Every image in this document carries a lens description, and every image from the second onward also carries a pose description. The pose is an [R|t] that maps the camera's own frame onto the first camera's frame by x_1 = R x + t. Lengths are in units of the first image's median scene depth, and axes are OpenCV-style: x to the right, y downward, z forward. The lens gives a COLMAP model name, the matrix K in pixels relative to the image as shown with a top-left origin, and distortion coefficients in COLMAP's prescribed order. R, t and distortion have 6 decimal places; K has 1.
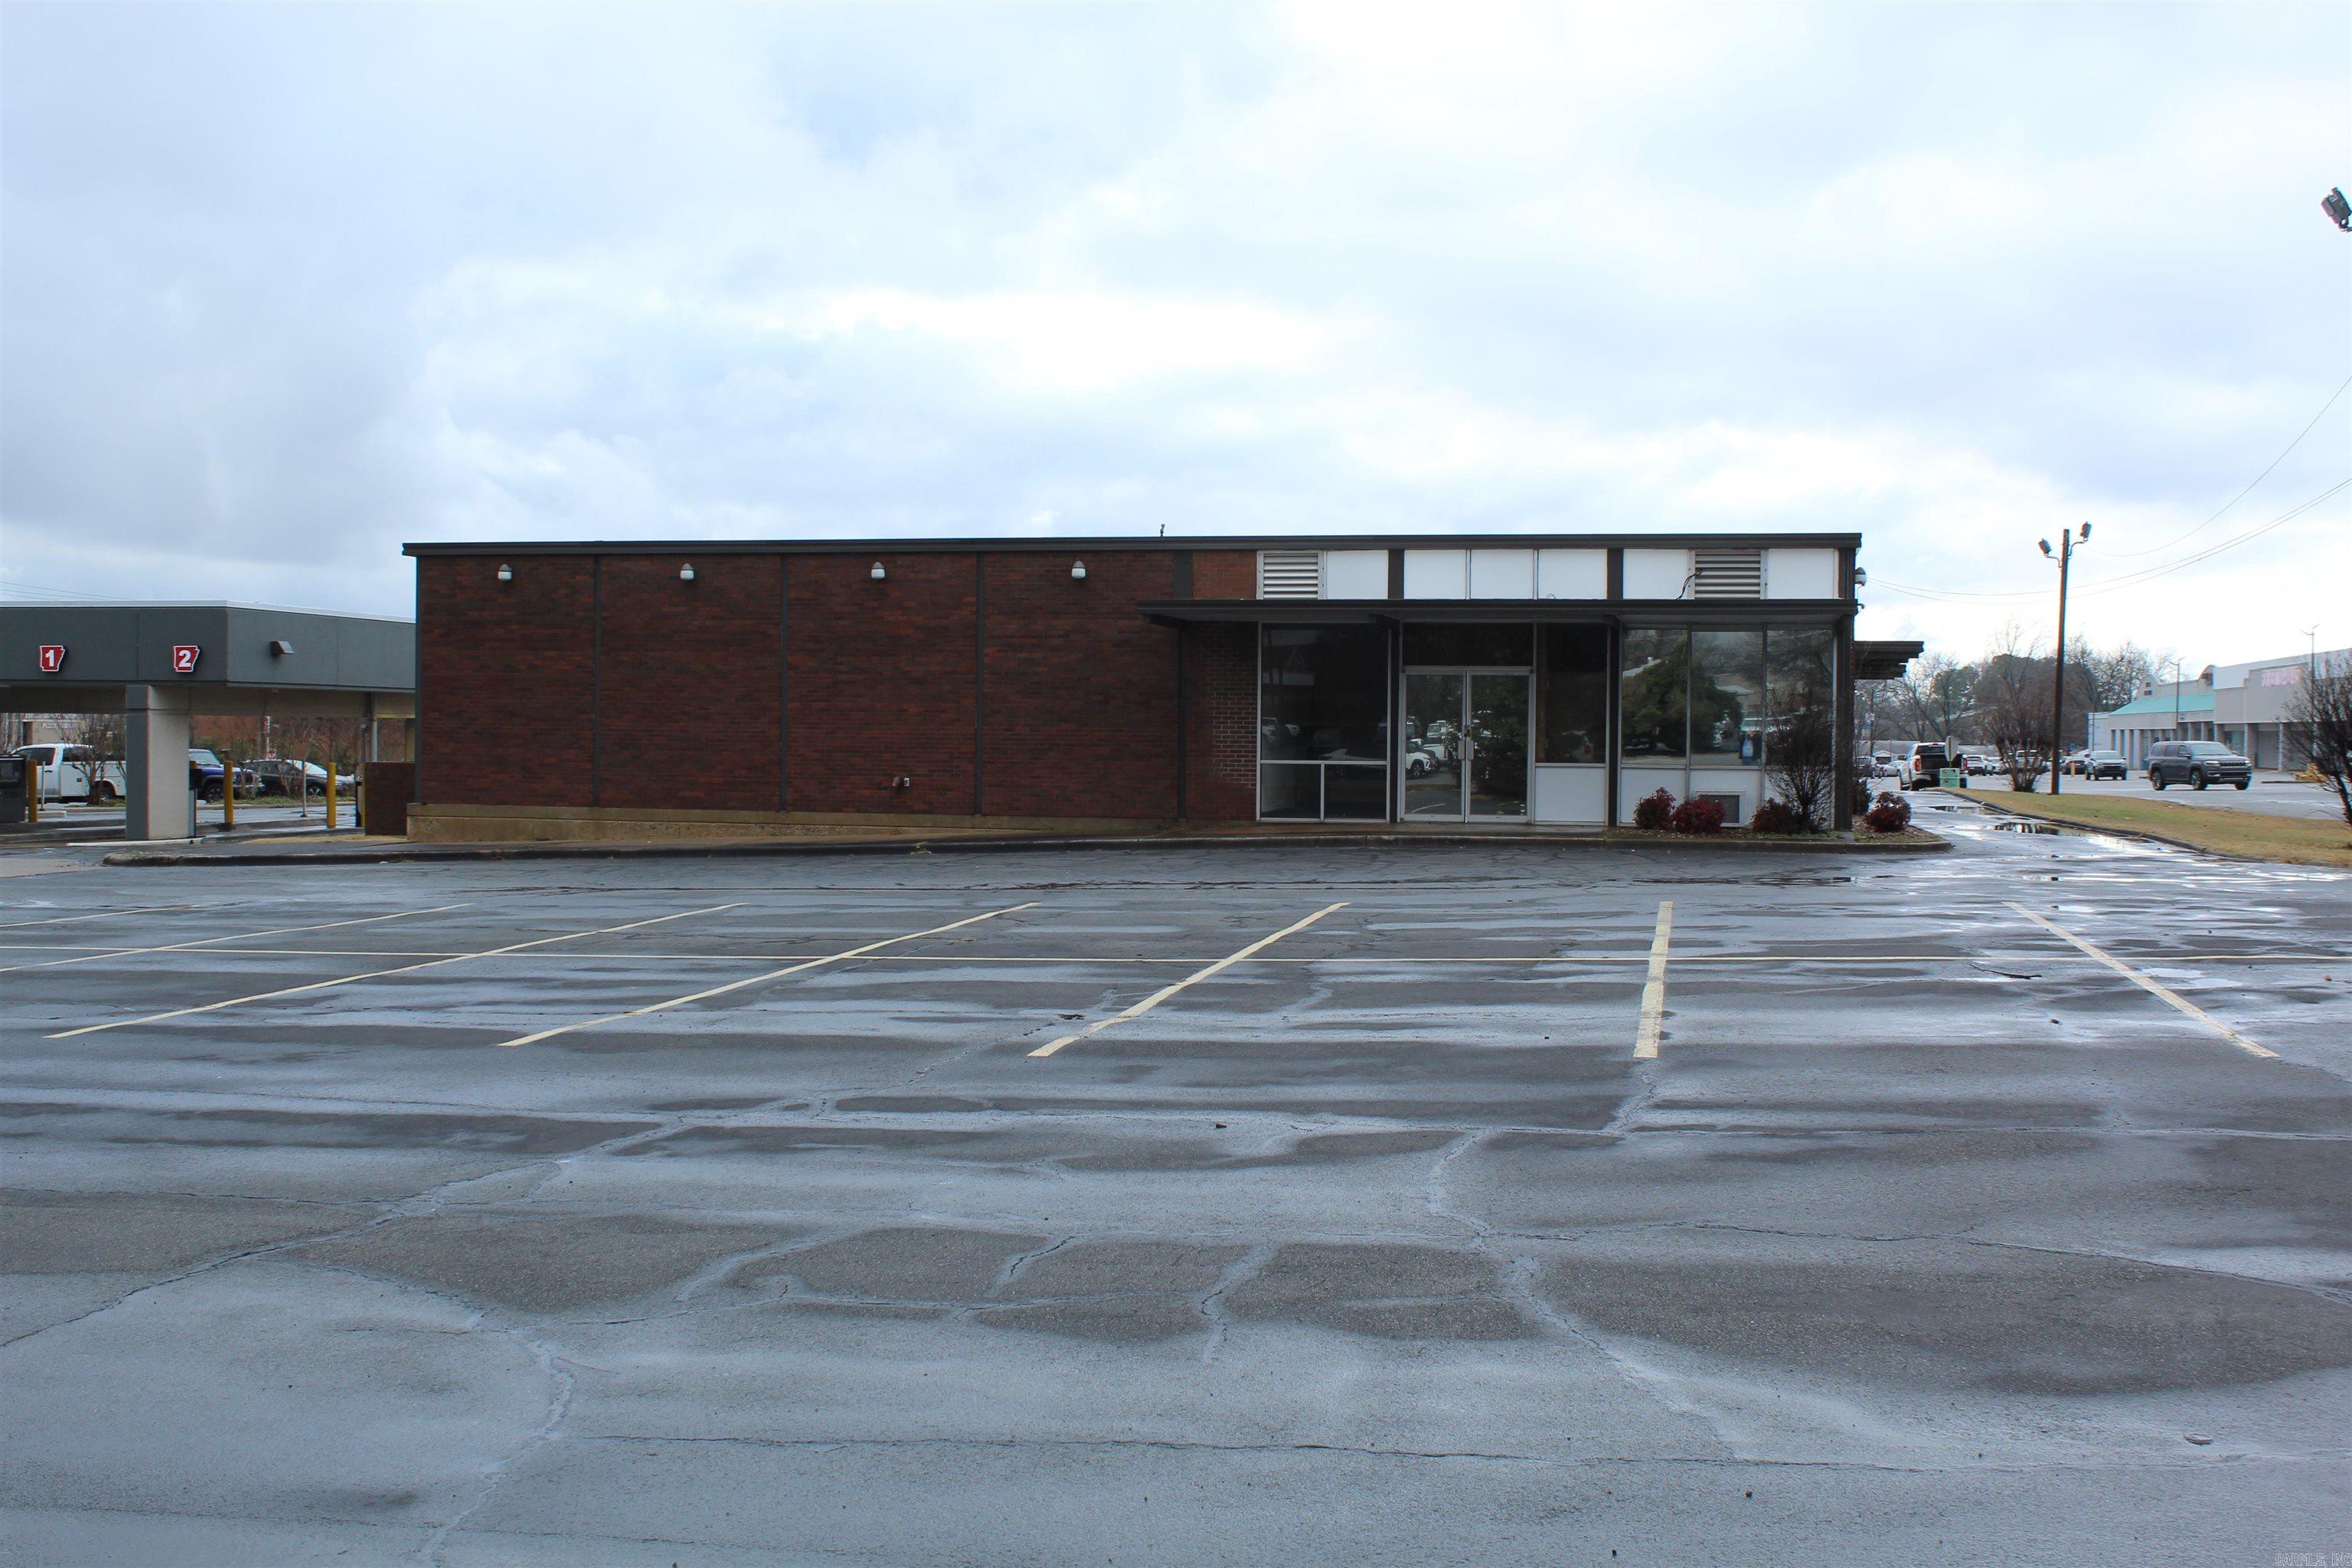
lens RADIAL K [[2643.0, 0, 1177.7], [0, 2643.0, 779.7], [0, 0, 1]] dist [-0.094312, 0.000000]
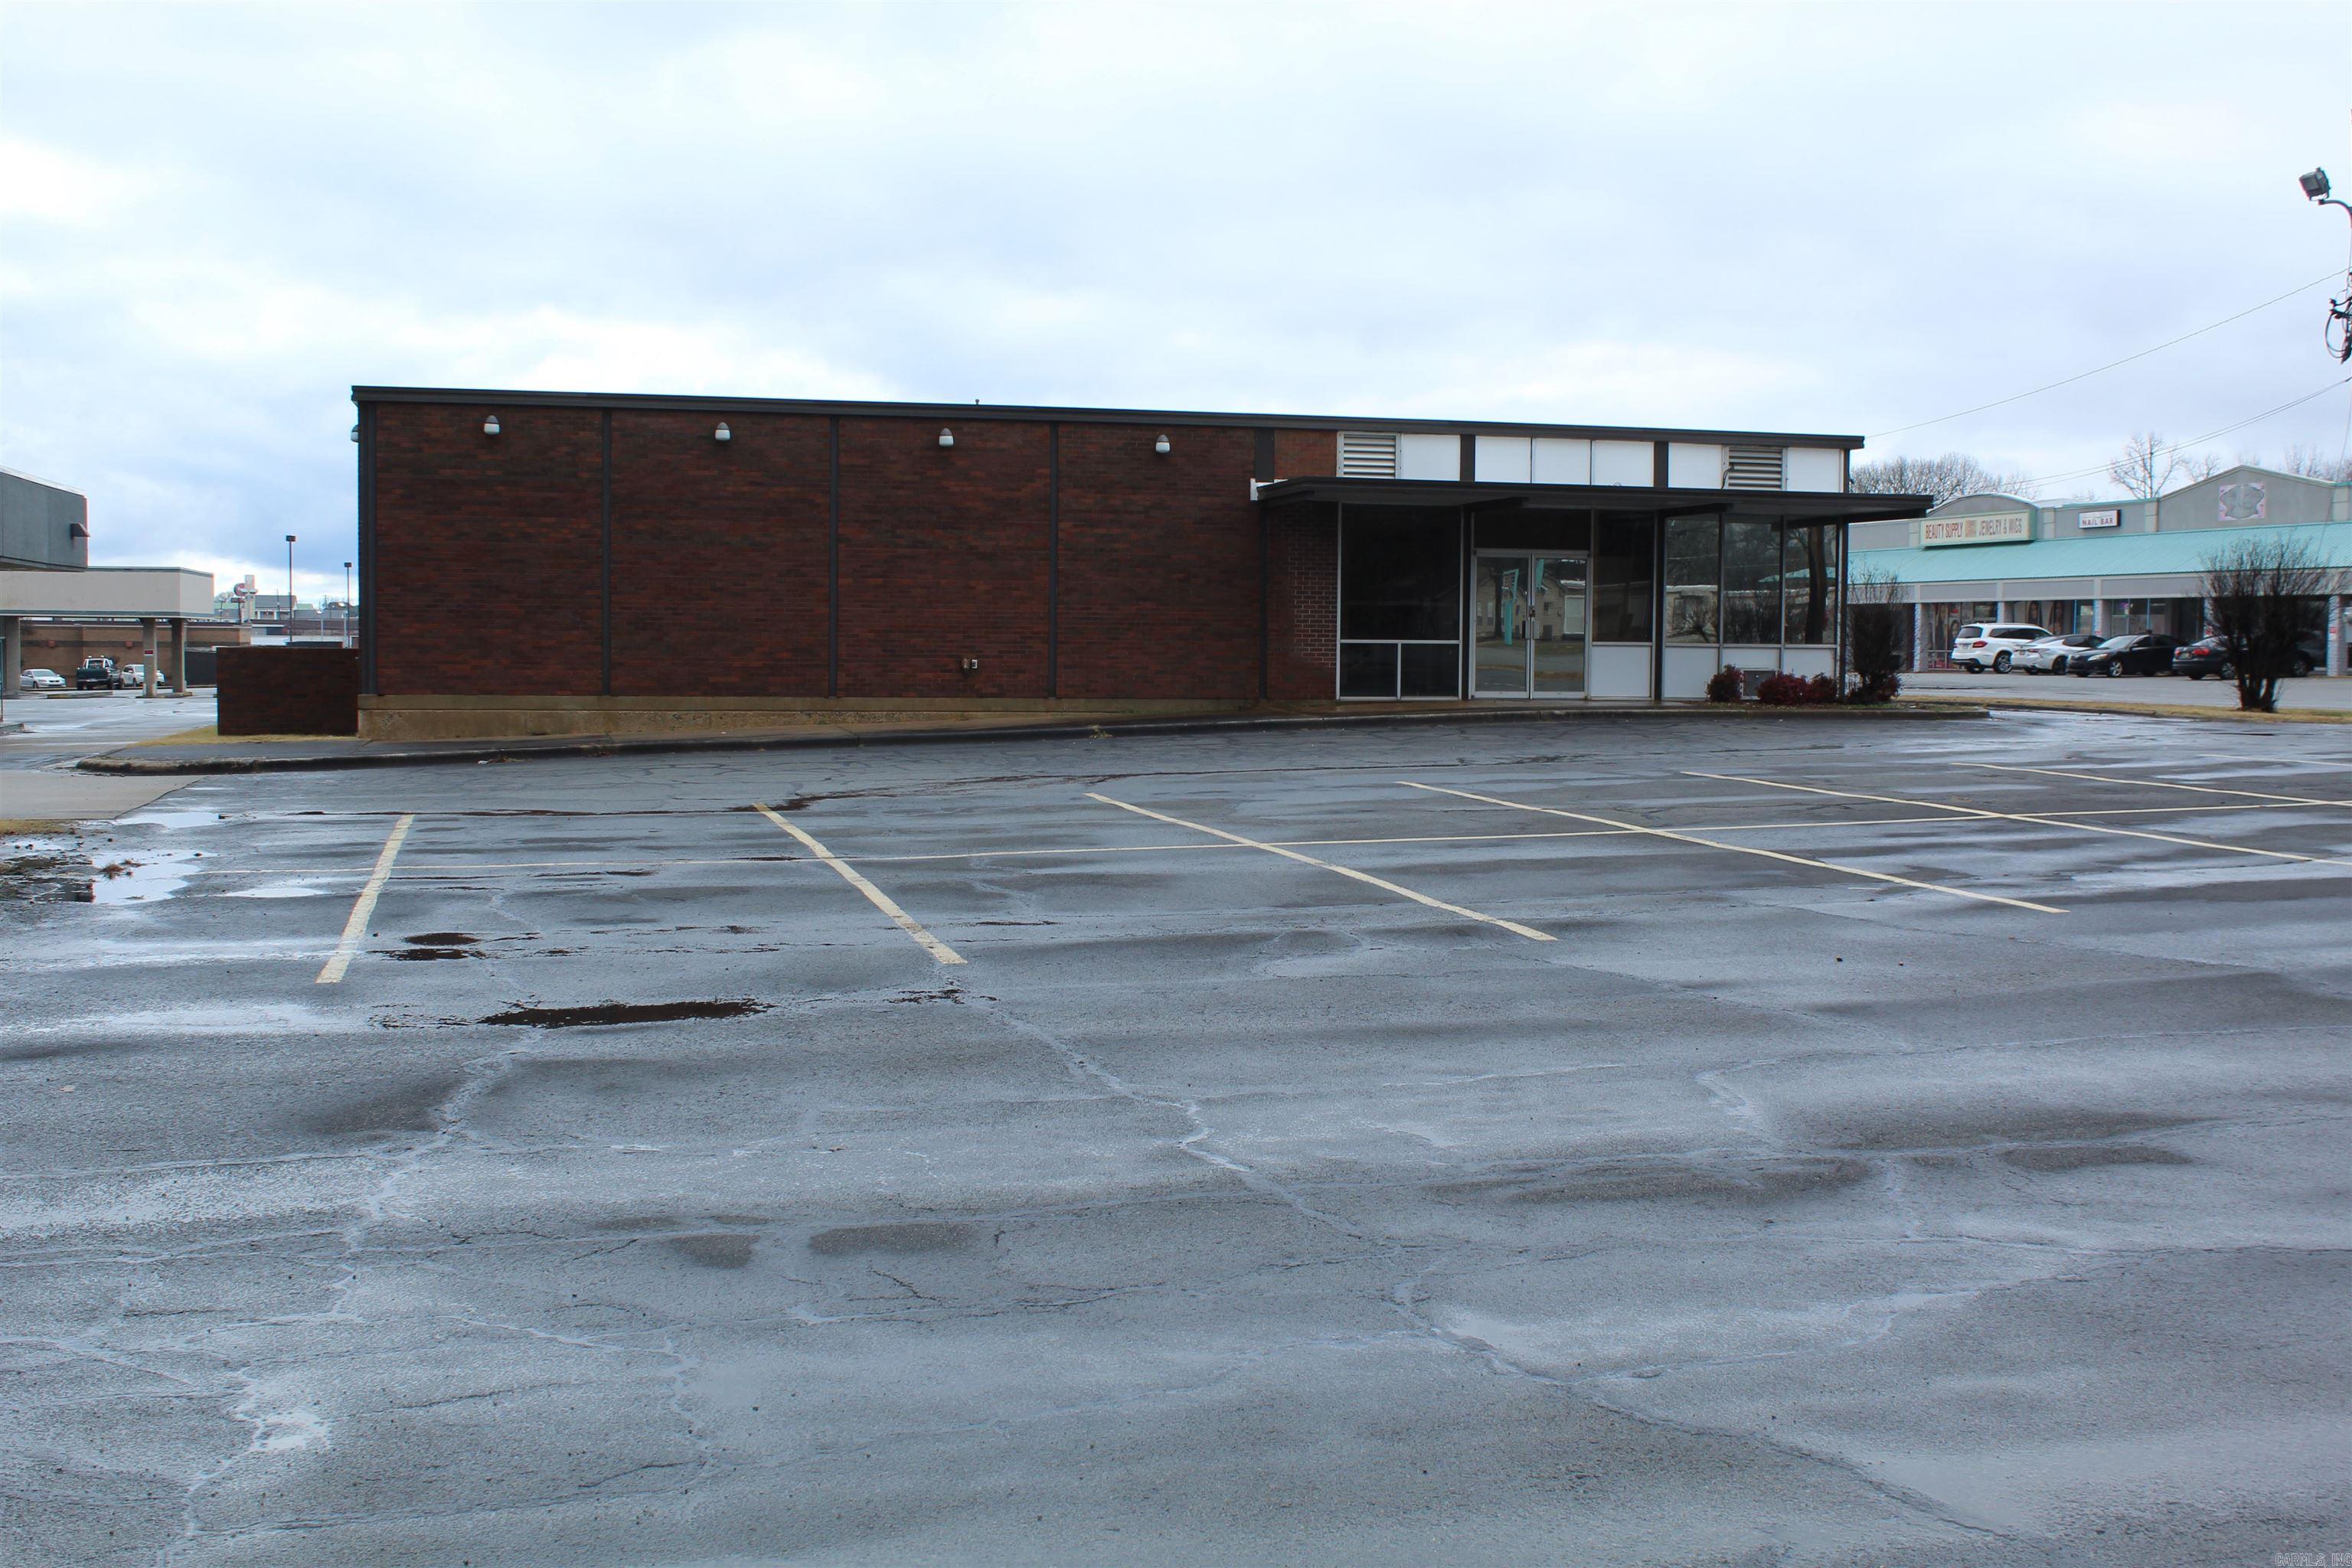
lens RADIAL K [[2643.0, 0, 1174.4], [0, 2643.0, 788.1], [0, 0, 1]] dist [-0.094312, 0.000000]
pose [[0.881407, -0.030579, 0.471367, -0.488696], [0.005388, 0.998488, 0.054700, -0.006095], [-0.472327, -0.045673, 0.880239, 0.137256]]
